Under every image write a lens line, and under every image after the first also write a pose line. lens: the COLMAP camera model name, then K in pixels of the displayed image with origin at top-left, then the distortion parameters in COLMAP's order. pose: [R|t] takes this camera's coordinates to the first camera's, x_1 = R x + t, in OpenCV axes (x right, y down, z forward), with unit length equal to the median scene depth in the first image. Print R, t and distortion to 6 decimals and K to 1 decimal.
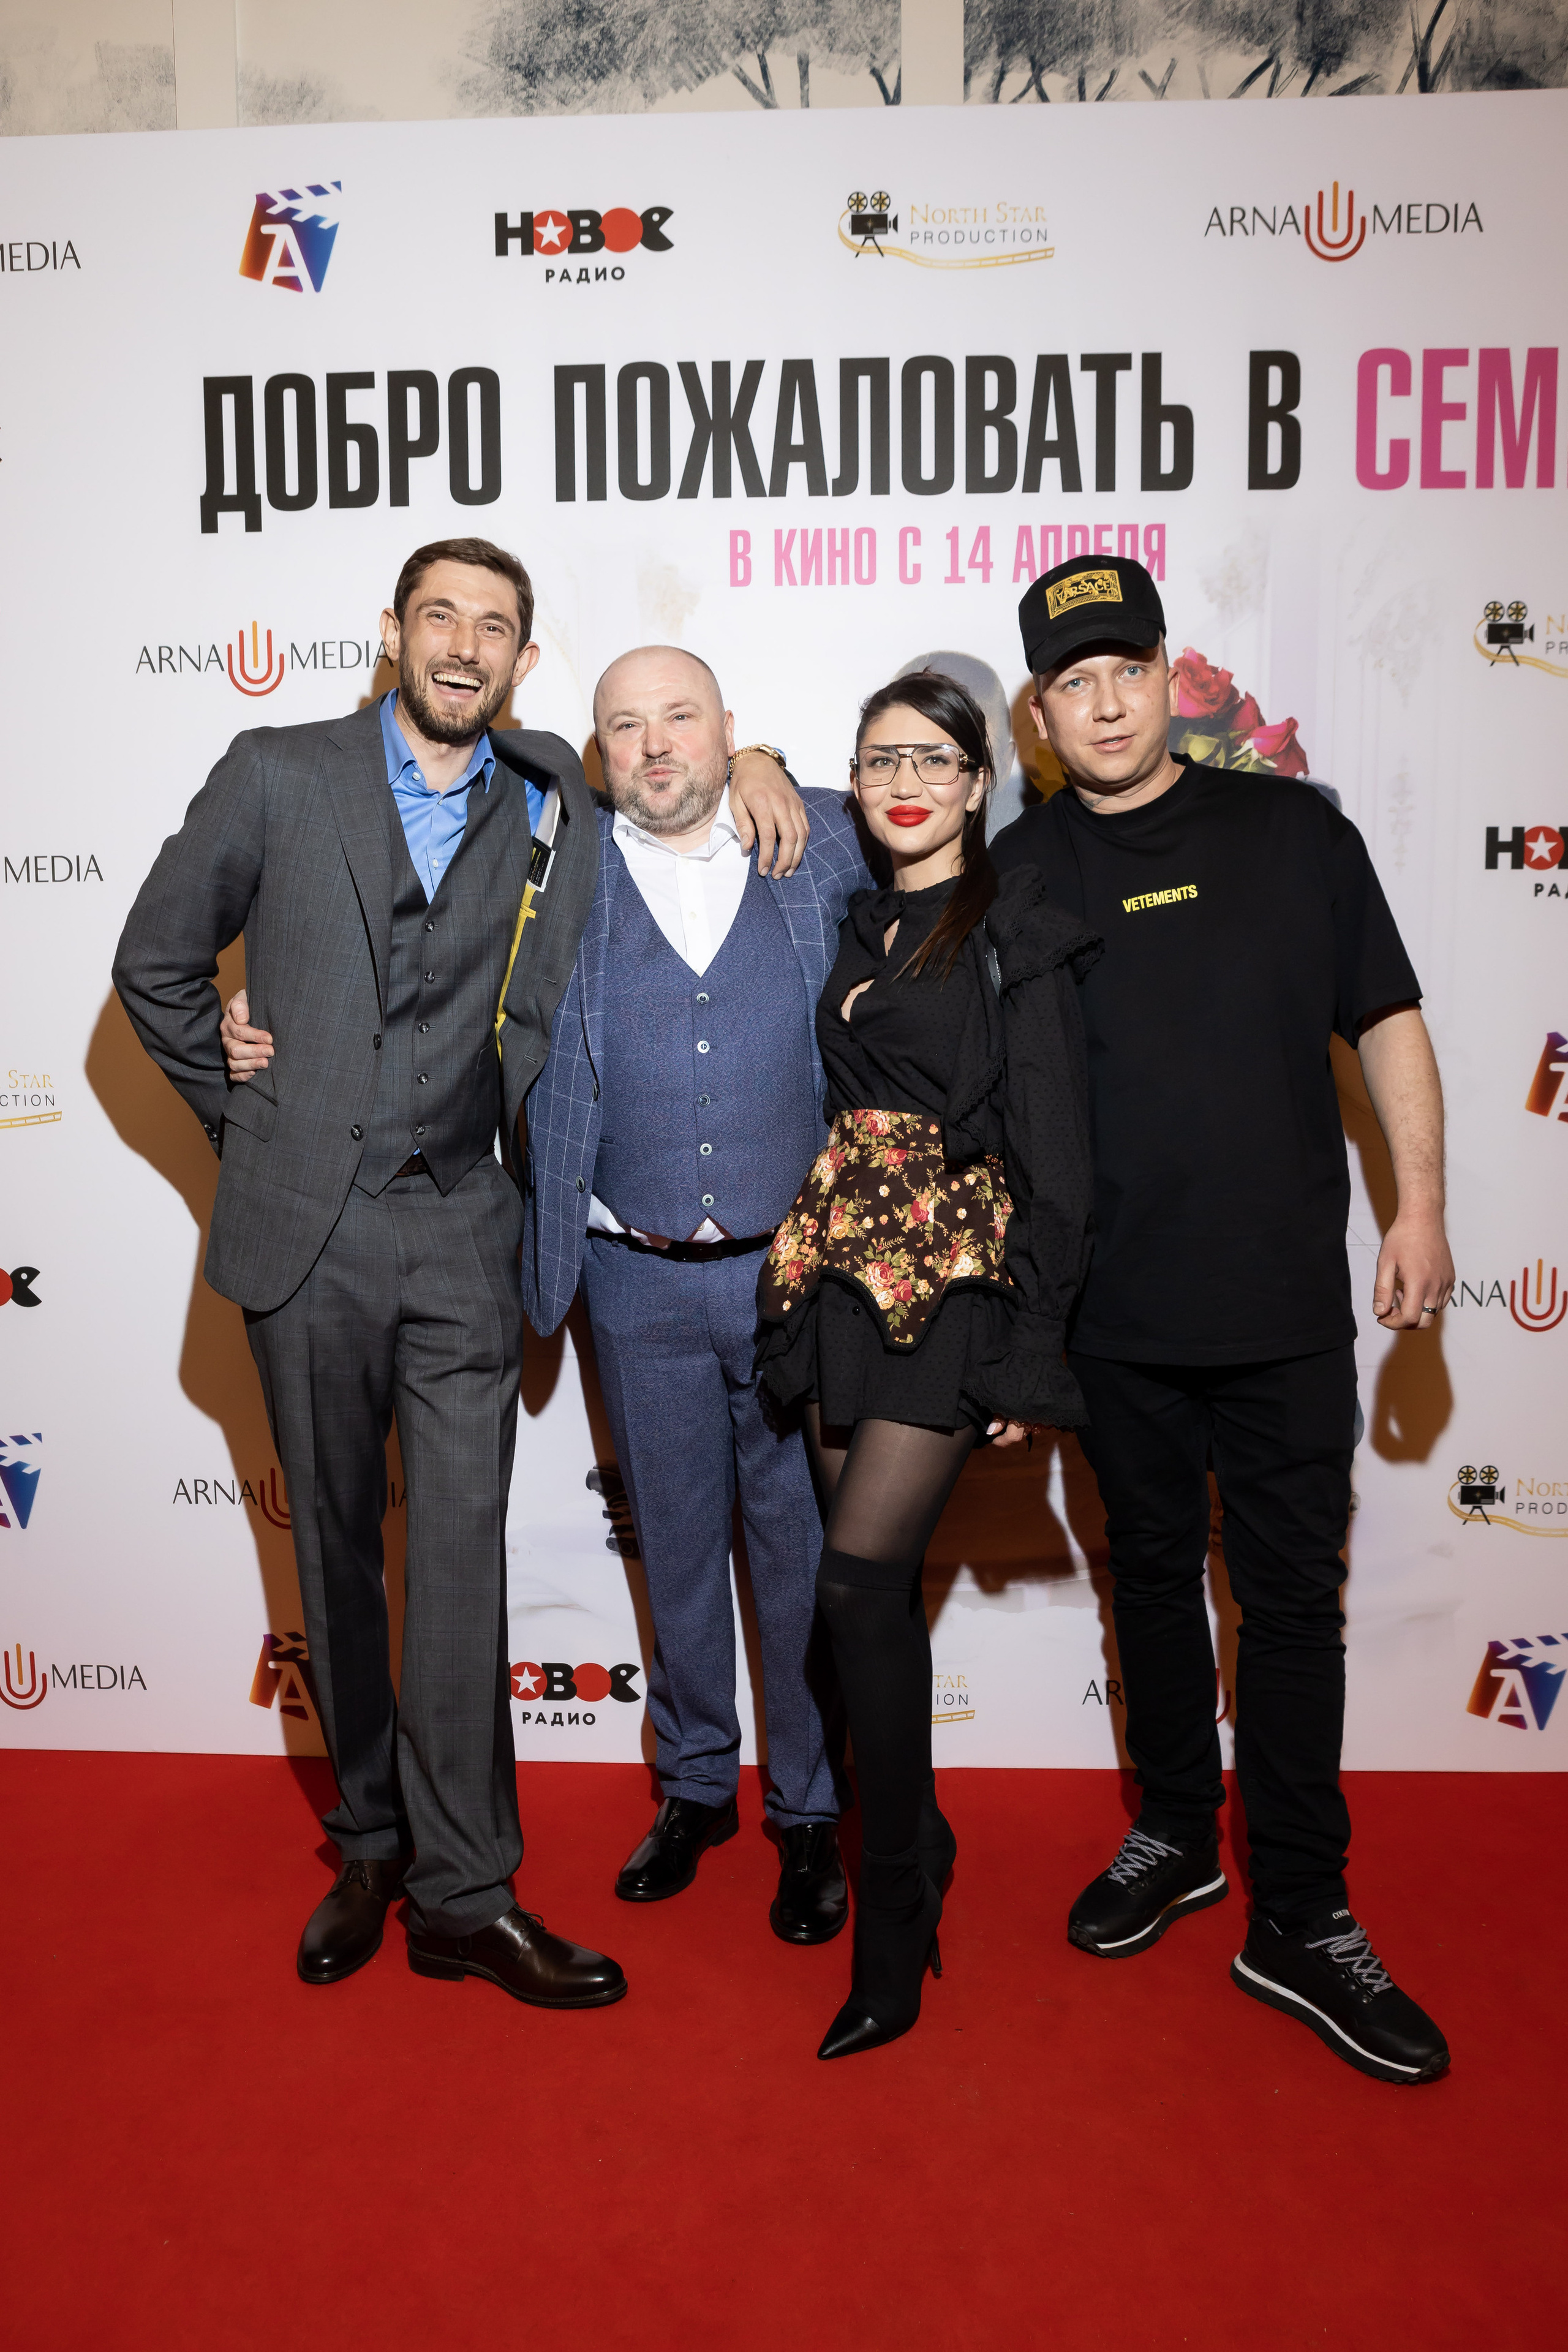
lens RADIAL K [[1636.0, 0, 778.1], [0, 1636.0, 1188.6], [0, 0, 1]] dist [-0.068322, 0.050509]
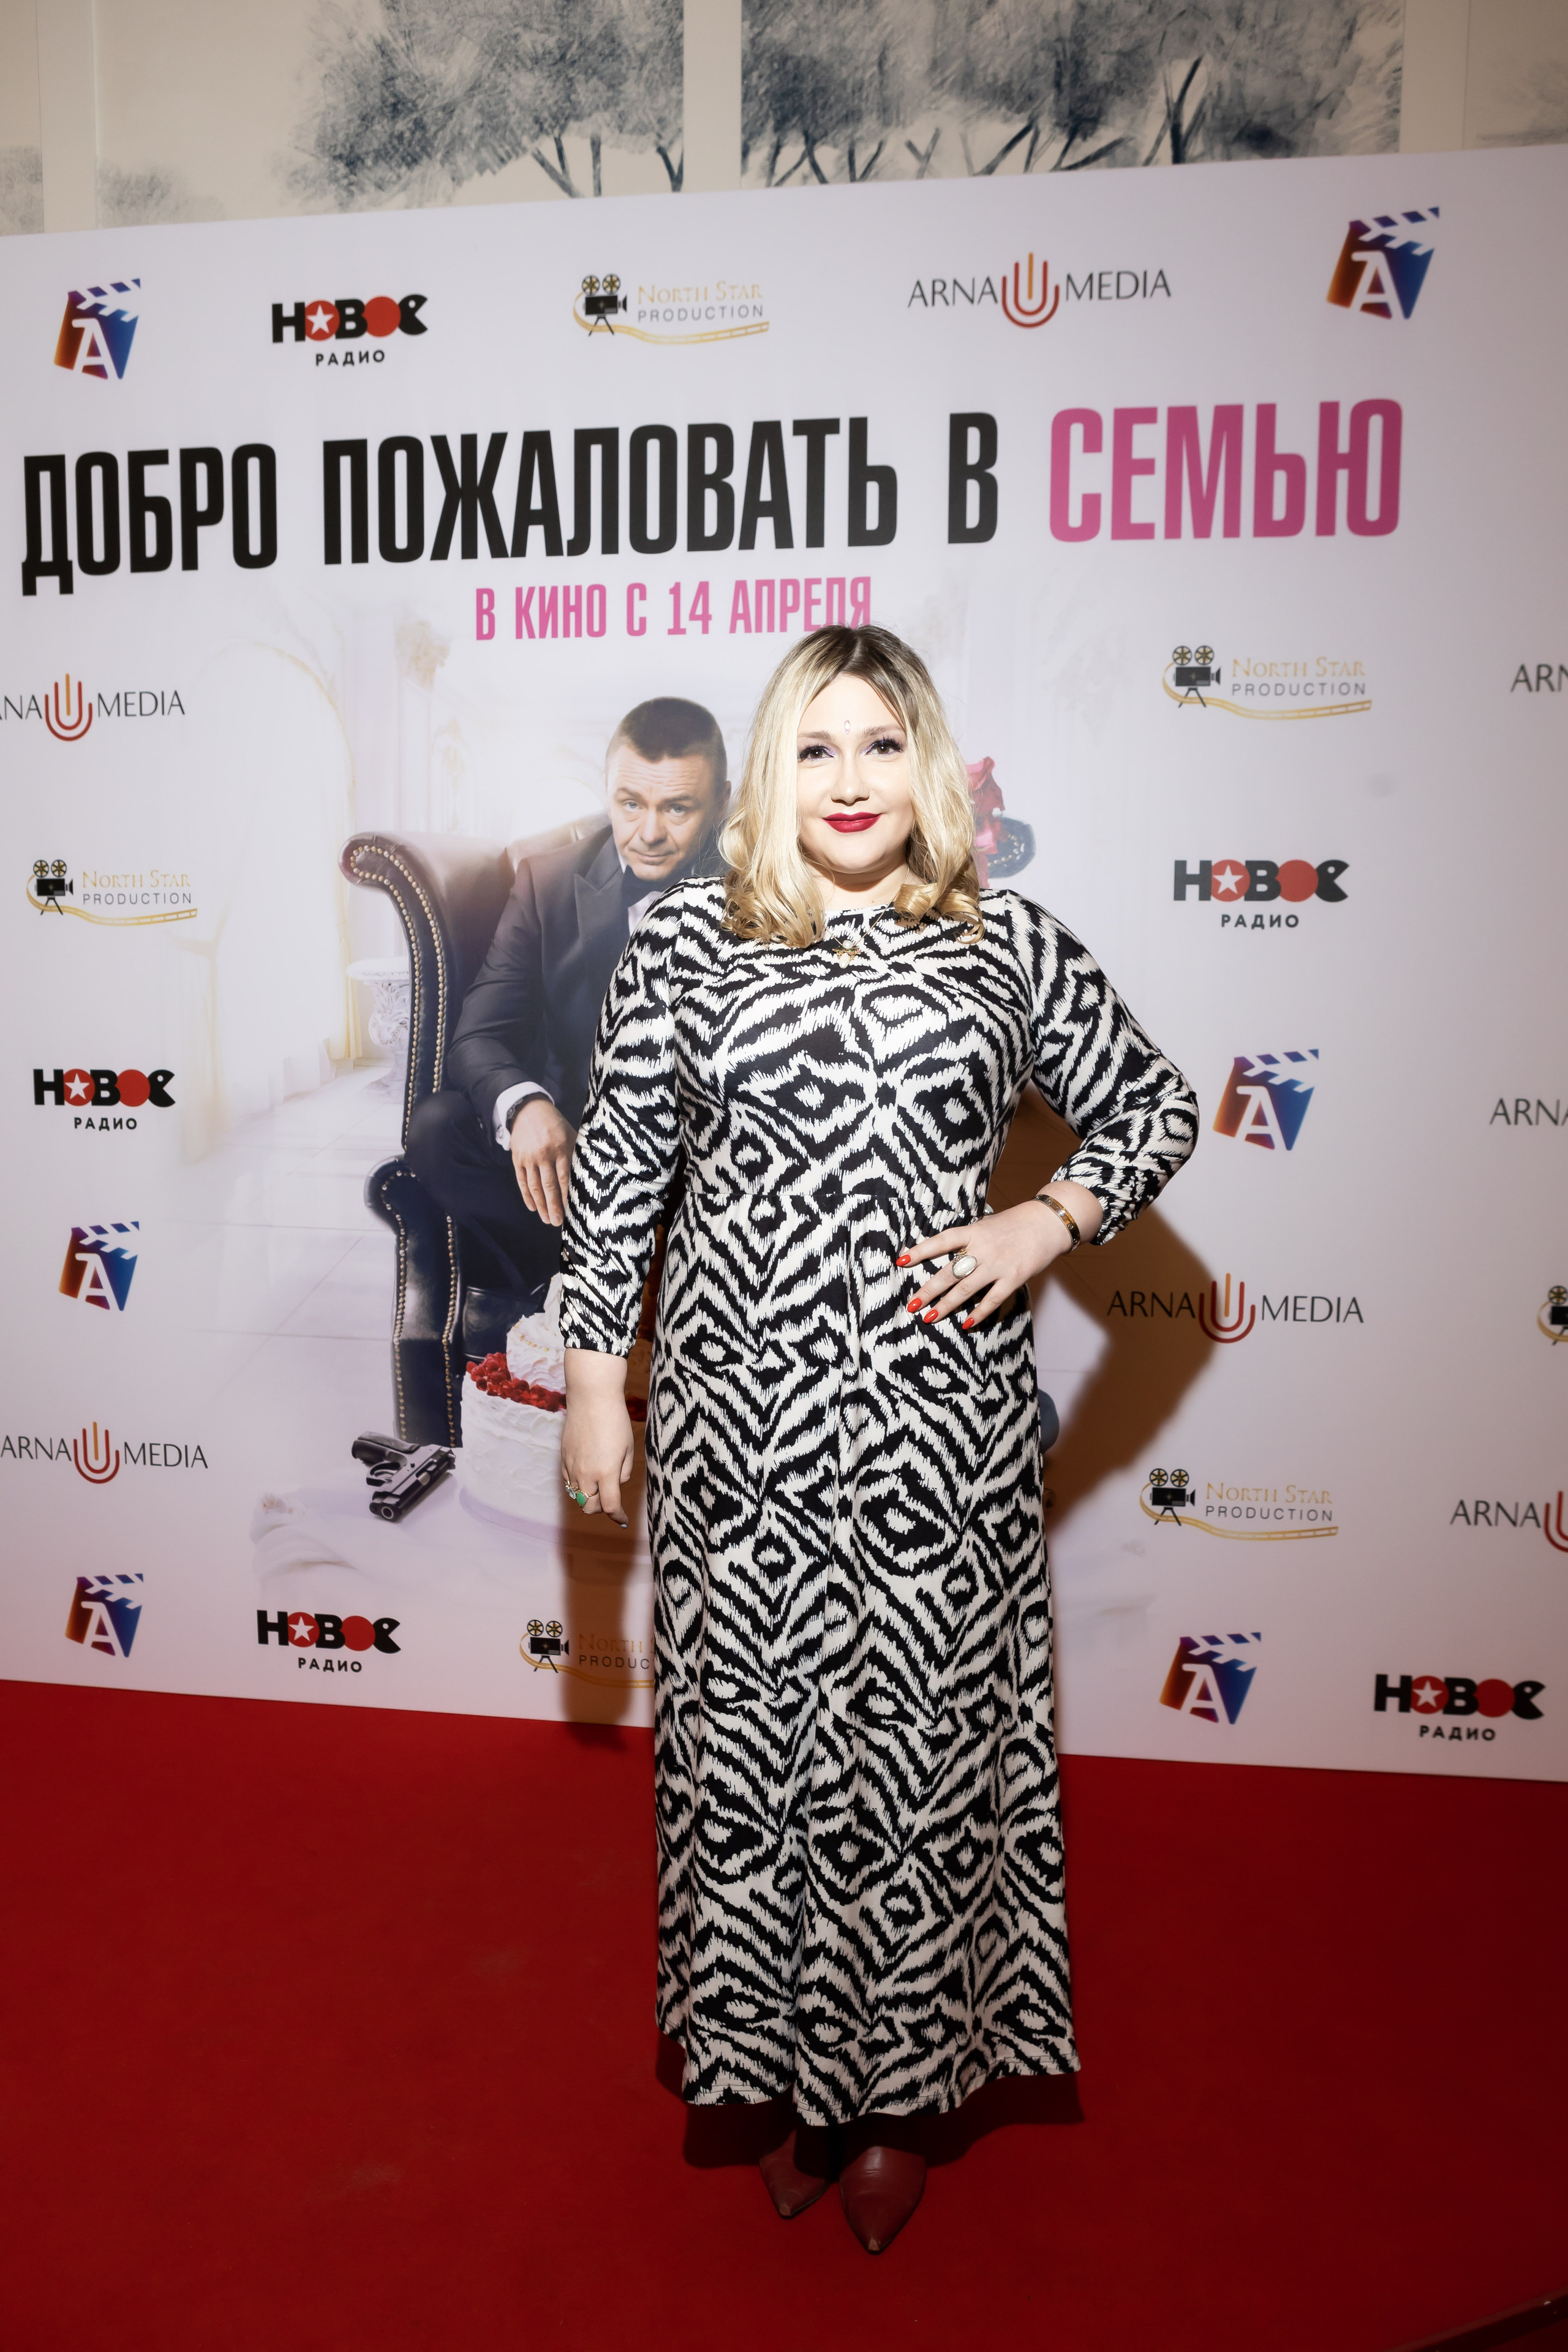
lens RADIAL K [[1637.3, 0, 790.3], [0, 1637.3, 1177.8], [0, 0, 1]] dist [-0.068003, 0.055328]
pose [[0.996113, 0.021434, -0.085432, 0.284836], [-0.021151, 0.999767, 0.004225, -0.017074], [0.085503, -0.002402, 0.996335, -0.075547]]
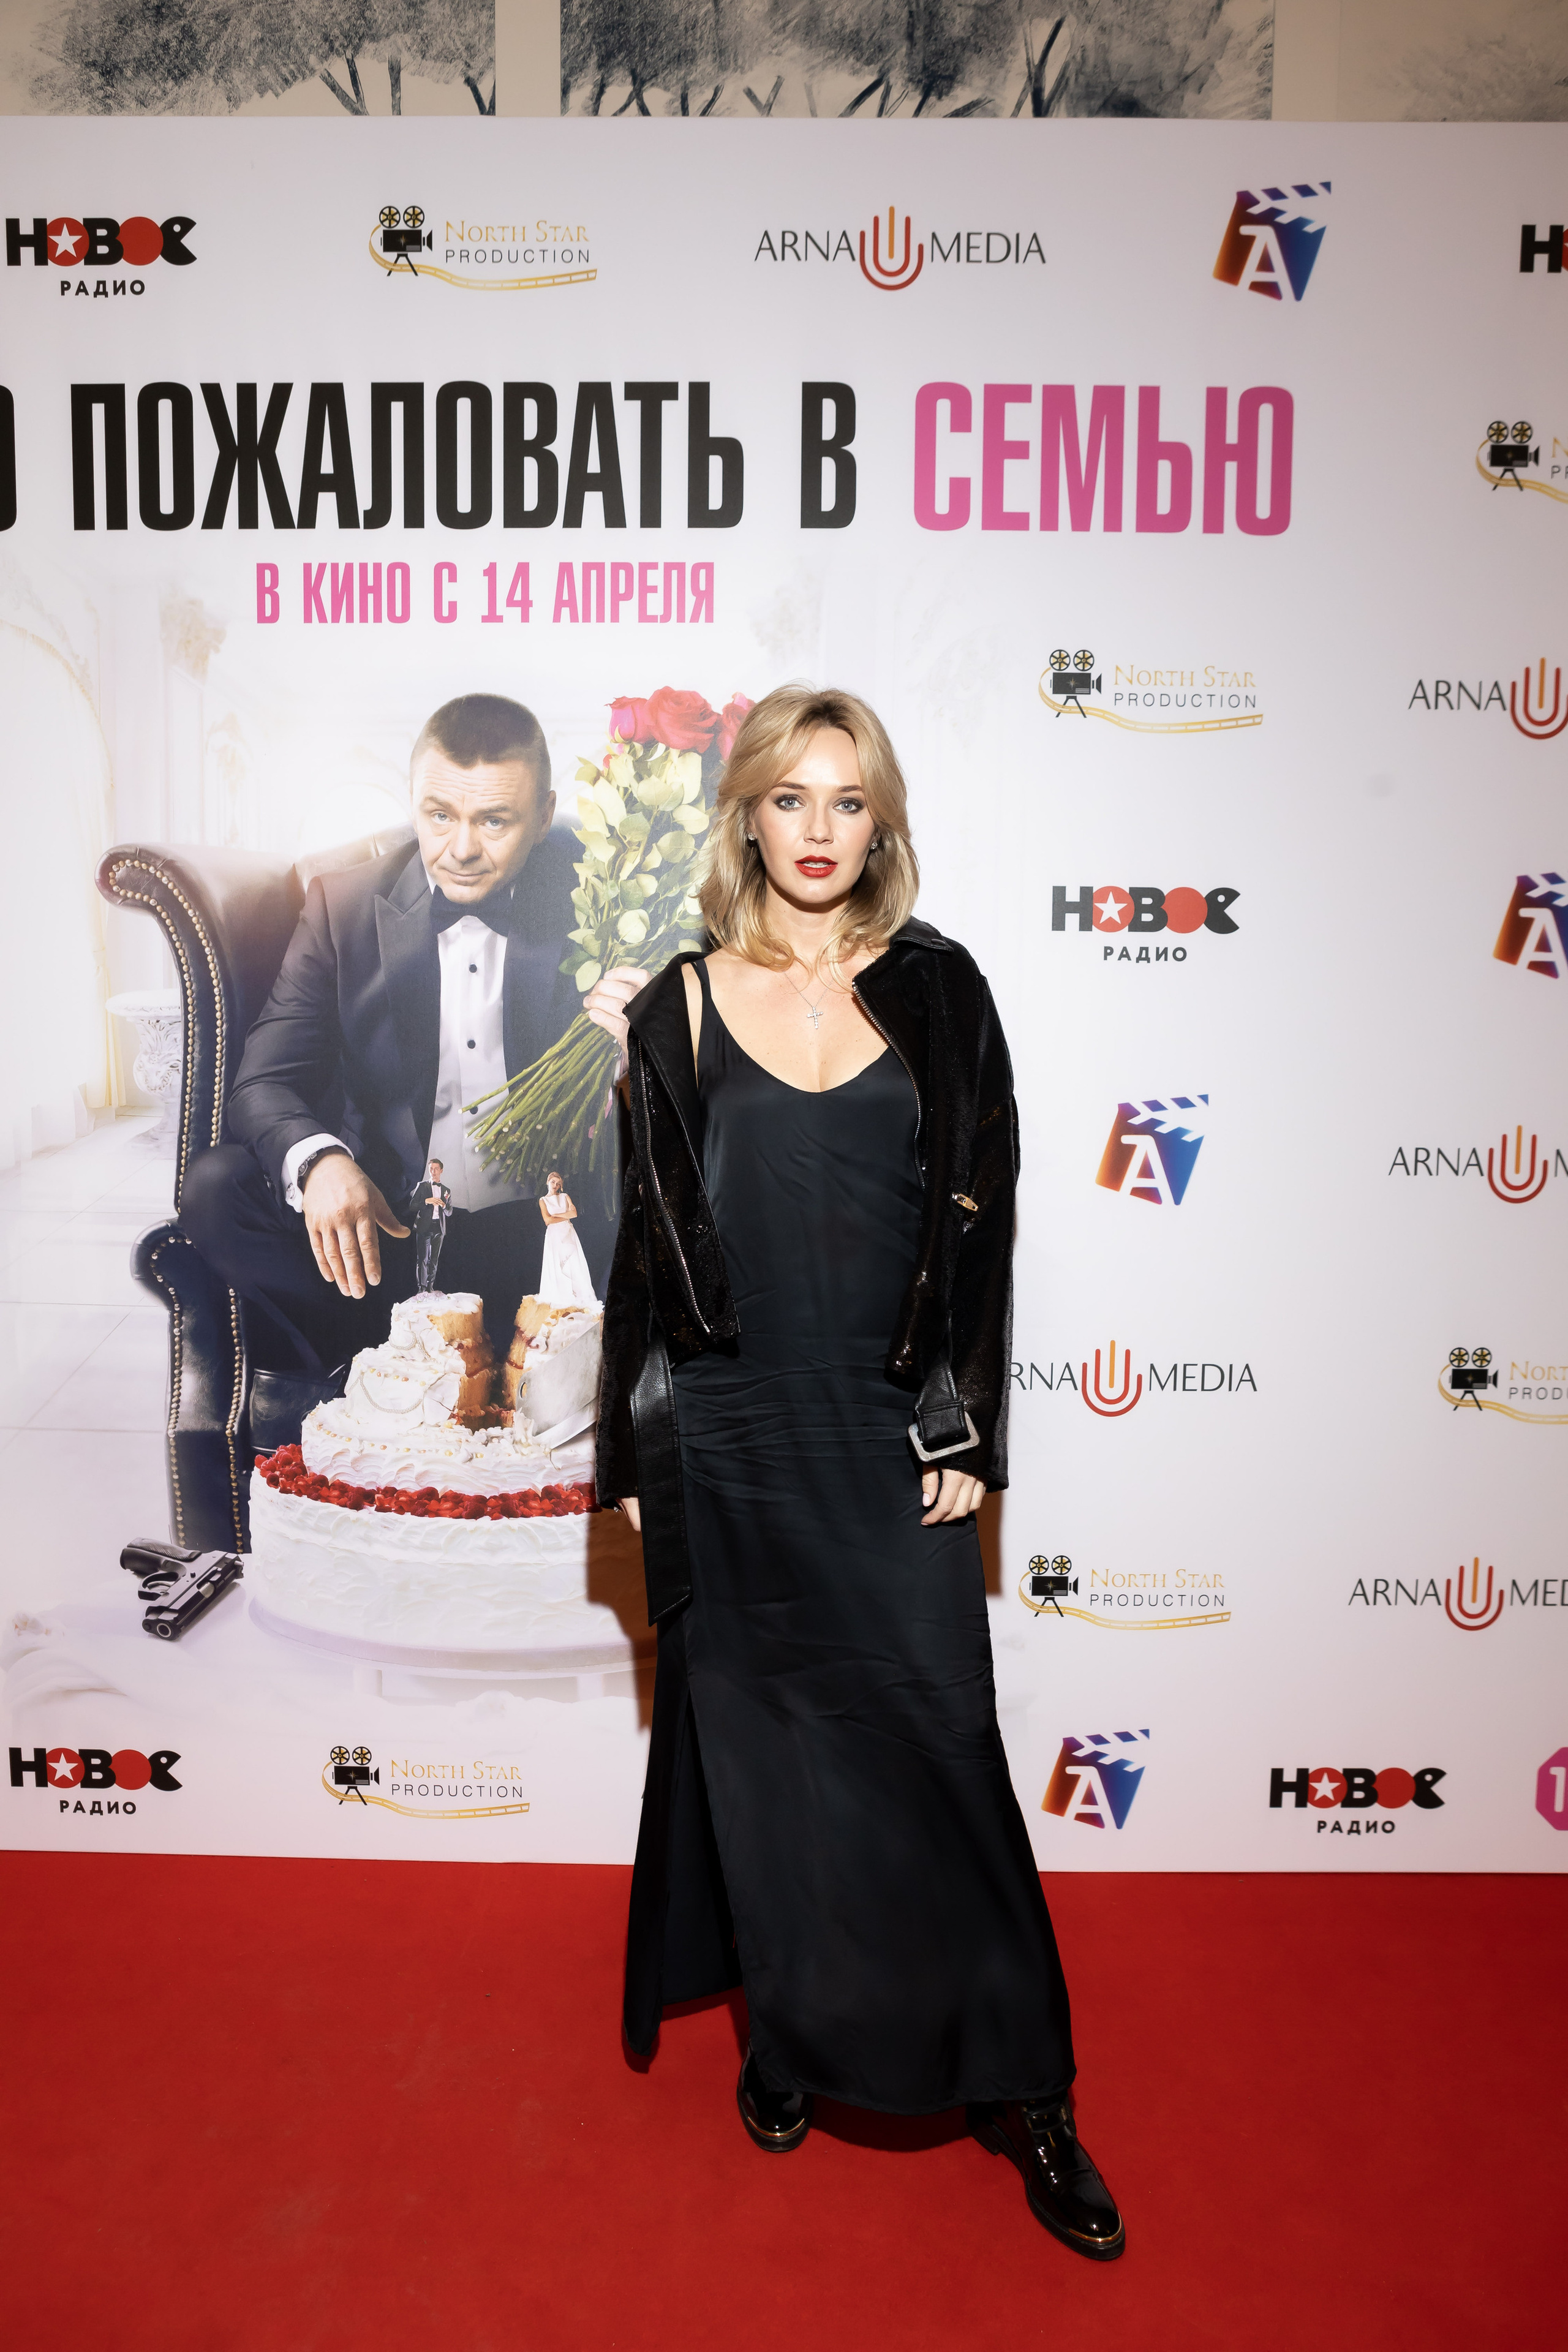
lens RADIAL K [[1592.3, 0, 789.0], [0, 1592.3, 1180.5], [0, 0, 1]] dist [-0.069095, 0.050111]
pose [[0.999371, 0.010954, 0.033734, 0.254517], [-0.010953, 0.999940, -0.000218, -0.049404], [-0.033735, -0.000152, 0.999431, 0.074287]]
